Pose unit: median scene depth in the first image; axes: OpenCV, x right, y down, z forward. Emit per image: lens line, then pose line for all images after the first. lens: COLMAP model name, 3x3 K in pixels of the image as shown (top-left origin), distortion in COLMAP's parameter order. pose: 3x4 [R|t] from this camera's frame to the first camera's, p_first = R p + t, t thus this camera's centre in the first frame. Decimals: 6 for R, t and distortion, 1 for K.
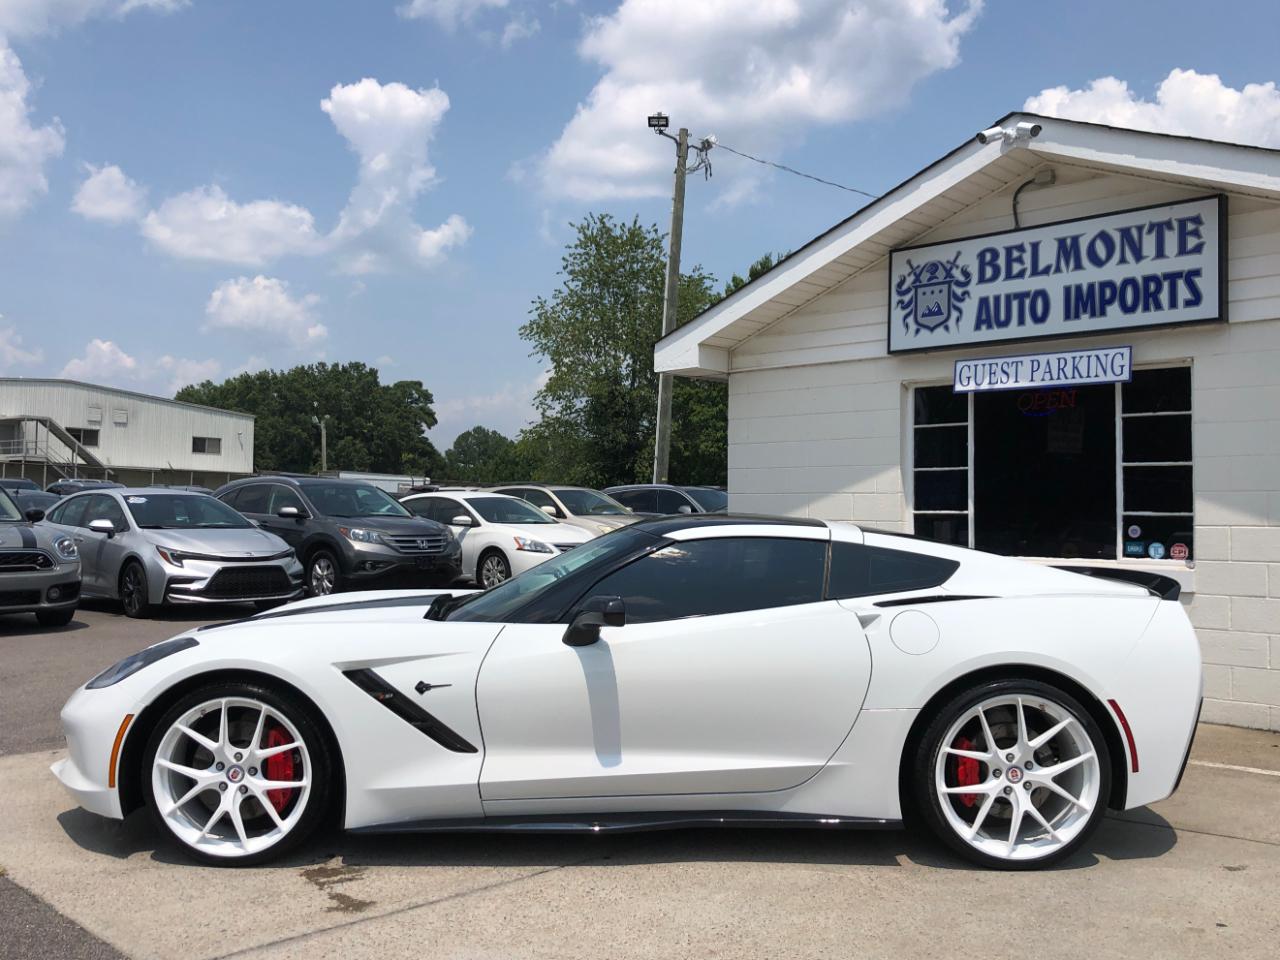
lens RADIAL K [[1182.9, 0, 618.8], [0, 1182.9, 513.5], [0, 0, 1]] dist [0.000137, 0.000000]
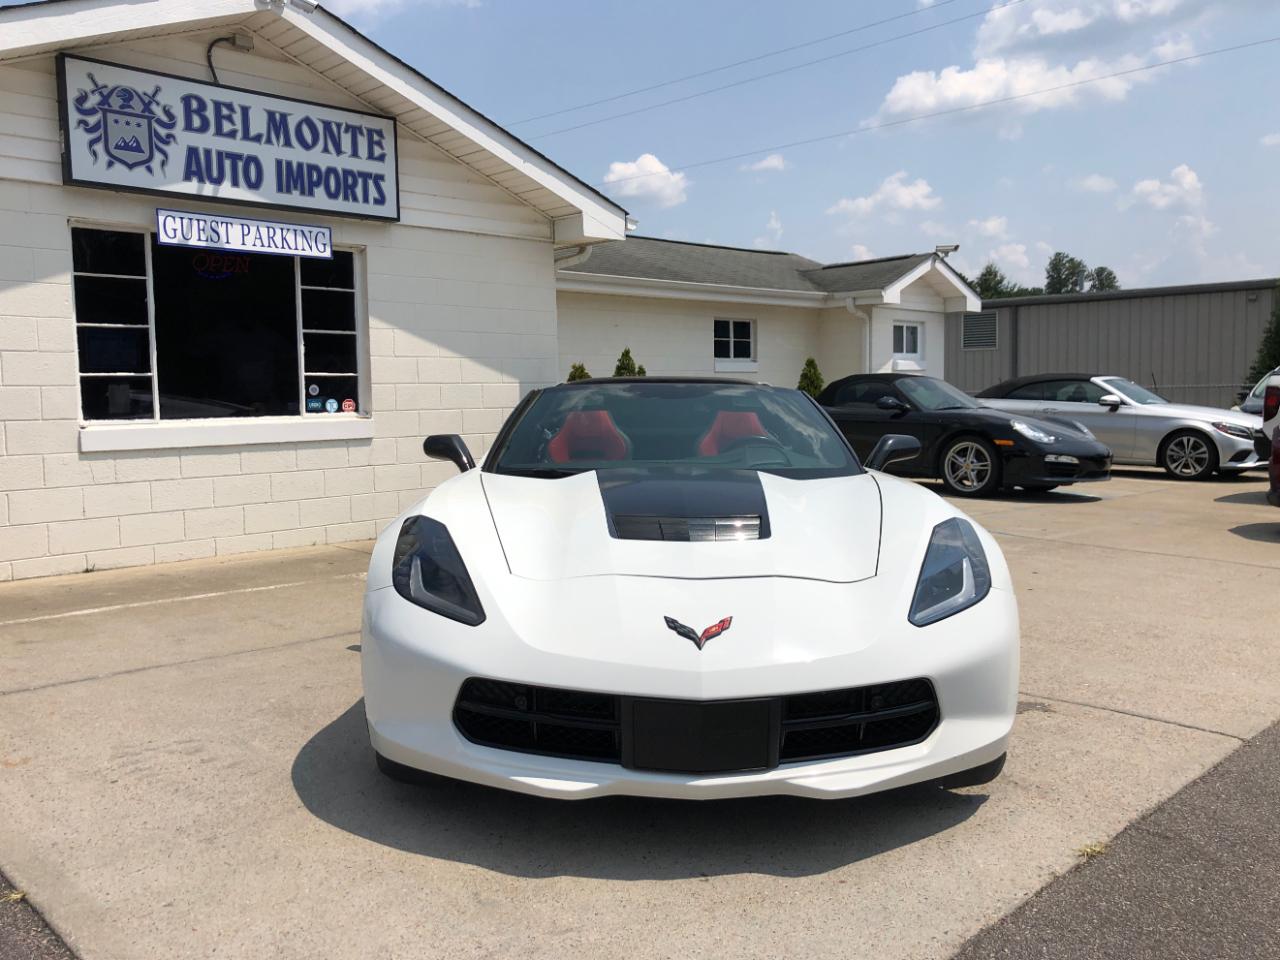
lens RADIAL K [[1101.7, 0, 635.6], [0, 1101.7, 491.1], [0, 0, 1]] dist [-0.004128, 0.017991]
pose [[0.003487, -0.106602, 0.994296, -0.633397], [0.004904, 0.994292, 0.106584, -0.000095], [-0.999982, 0.004504, 0.003990, 0.677324]]
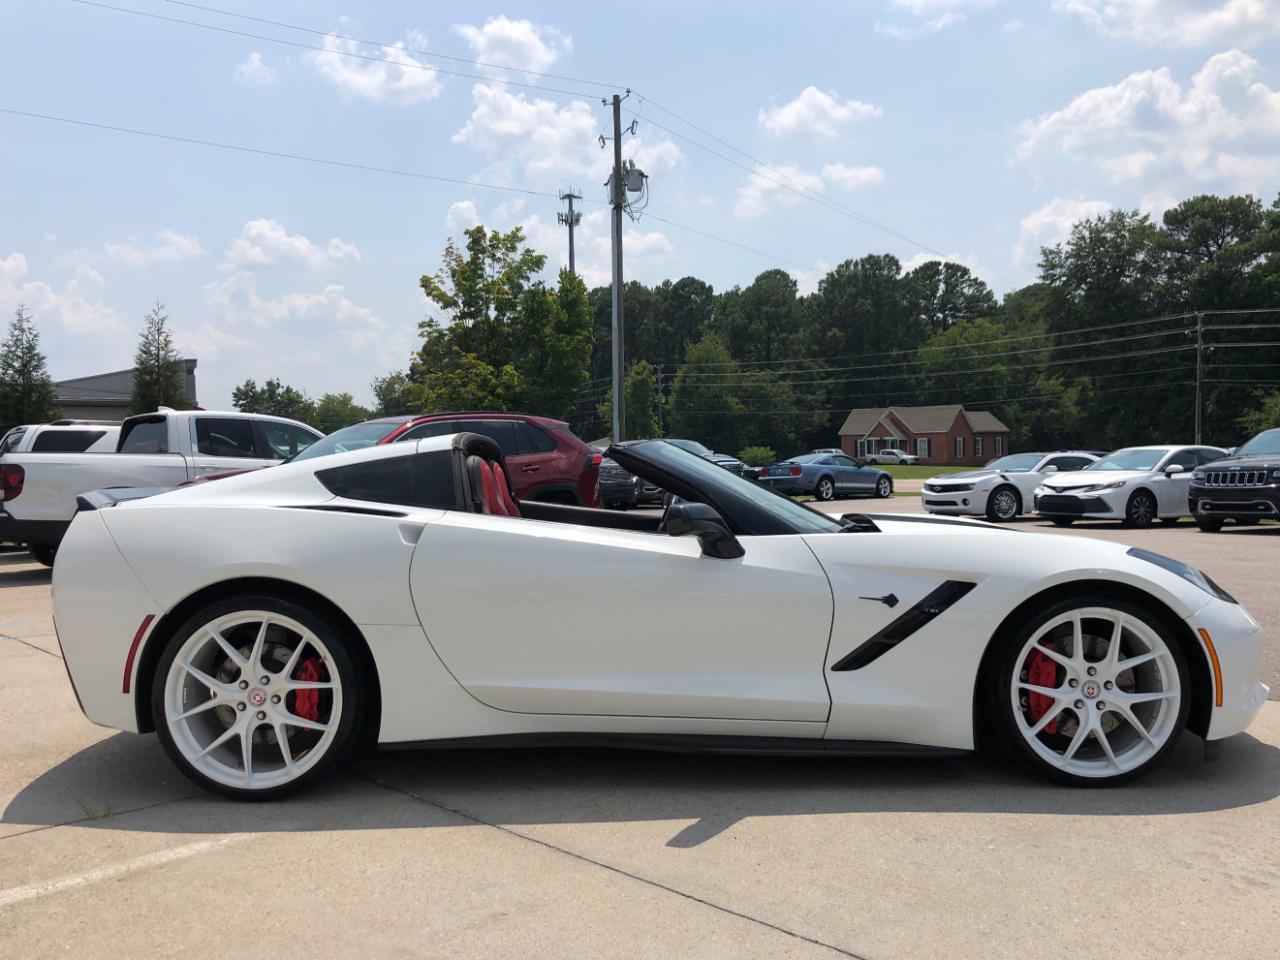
lens RADIAL K [[1101.7, 0, 634.9], [0, 1101.7, 479.5], [0, 0, 1]] dist [-0.004128, 0.017991]
pose [[-0.999955, -0.002504, -0.009098, 0.022758], [-0.002633, 0.999895, 0.014233, 0.017817], [0.009061, 0.014257, -0.999857, 1.256084]]
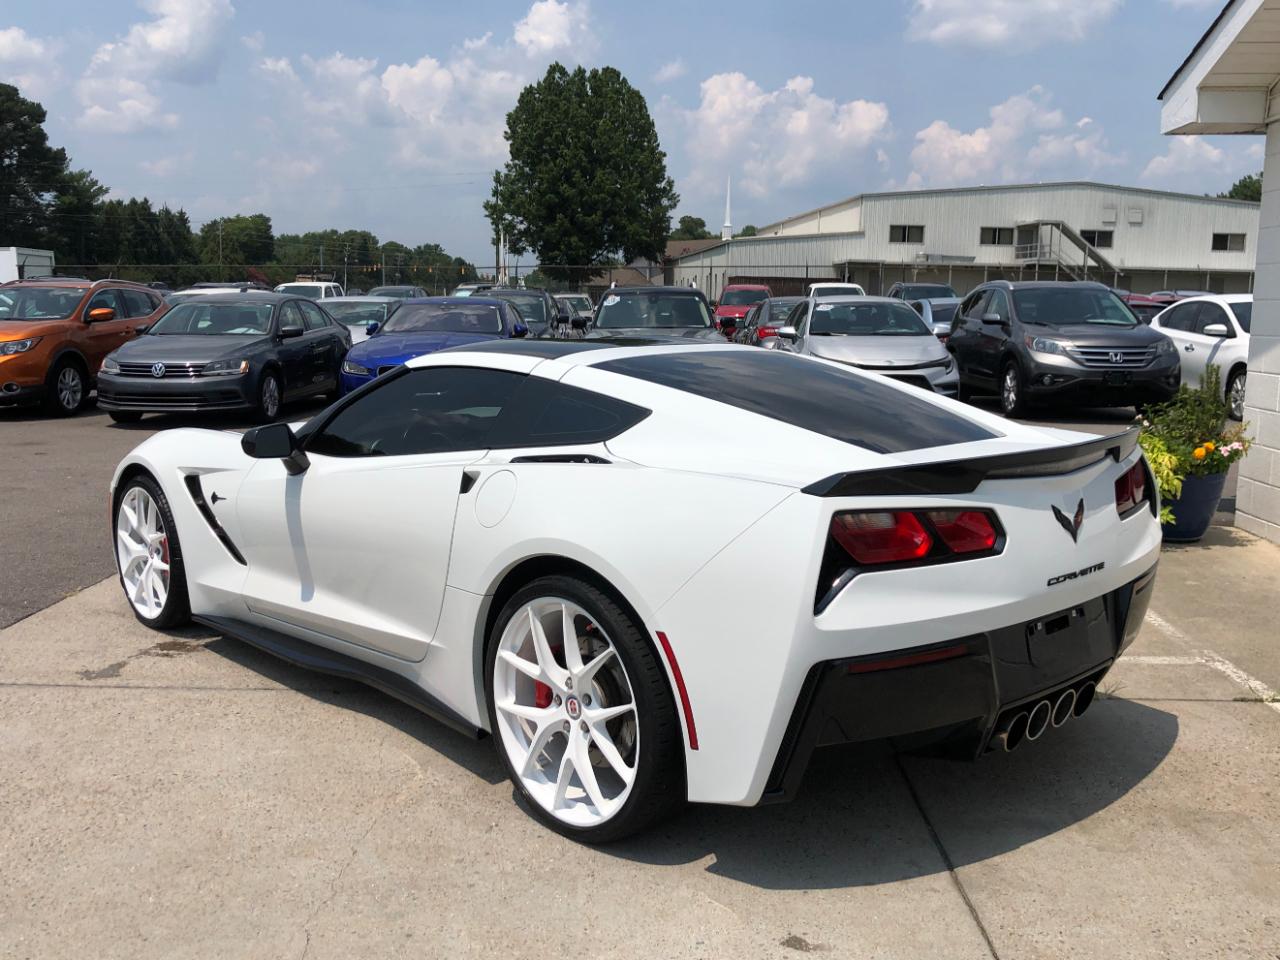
lens RADIAL K [[1182.9, 0, 643.7], [0, 1182.9, 475.3], [0, 0, 1]] dist [0.000137, 0.000000]
pose [[0.690134, 0.098940, -0.716886, 0.470853], [-0.001793, 0.990841, 0.135024, -0.010048], [0.723679, -0.091900, 0.683990, 0.296606]]
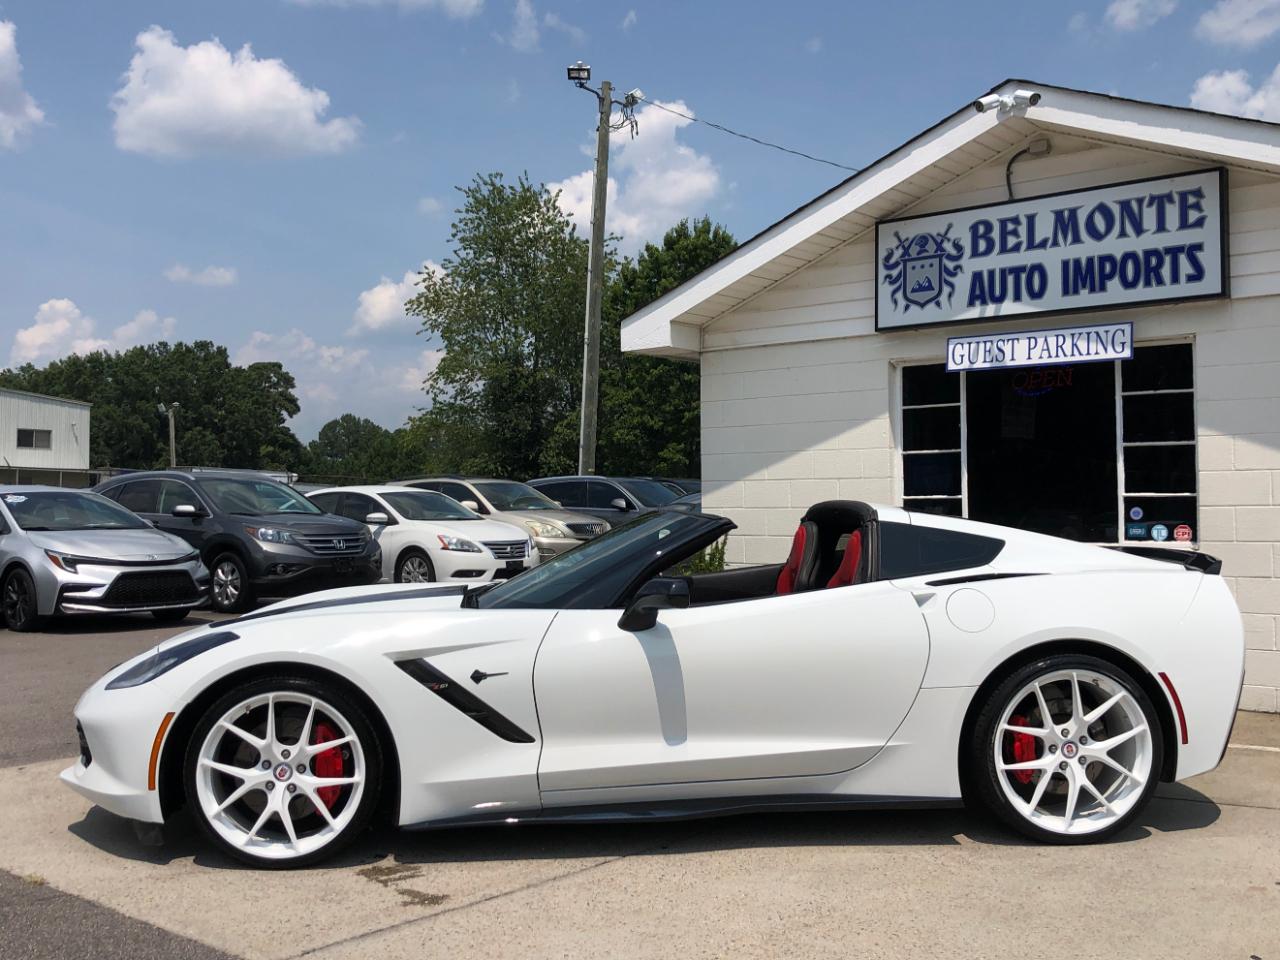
lens RADIAL K [[1331.3, 0, 621.2], [0, 1331.3, 515.8], [0, 0, 1]] dist [0.003515, 0.000000]
pose [[0.996499, -0.014274, 0.082372, -0.073973], [0.013961, 0.999893, 0.004382, 0.006255], [-0.082425, -0.003216, 0.996592, -0.052821]]
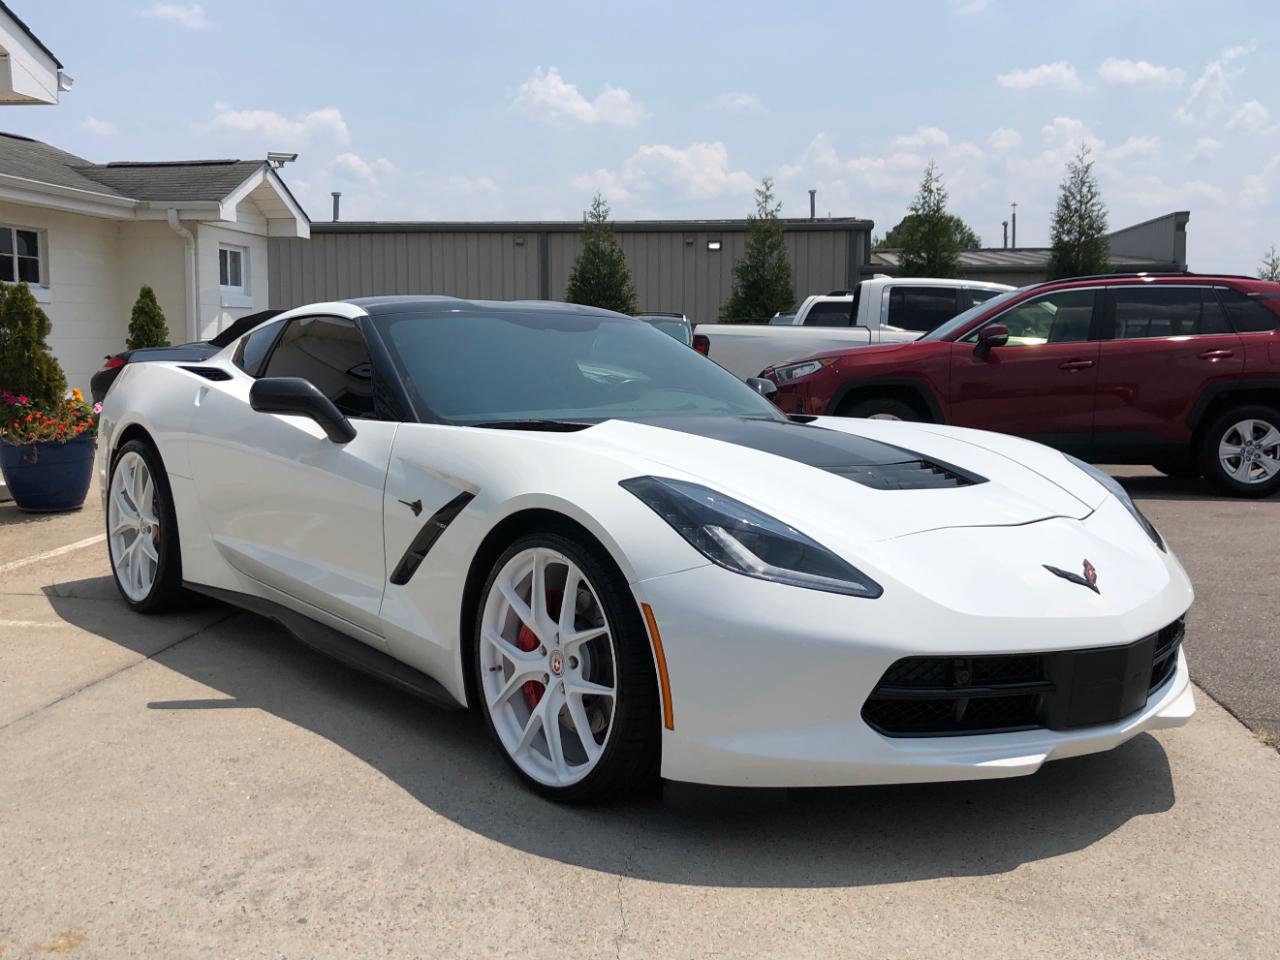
lens RADIAL K [[1376.6, 0, 648.6], [0, 1376.6, 485.9], [0, 0, 1]] dist [0.003768, 0.000000]
pose [[-0.632458, -0.104258, 0.767546, -0.519042], [-0.023969, 0.993060, 0.115140, 0.011112], [-0.774223, 0.054424, -0.630568, 1.023834]]
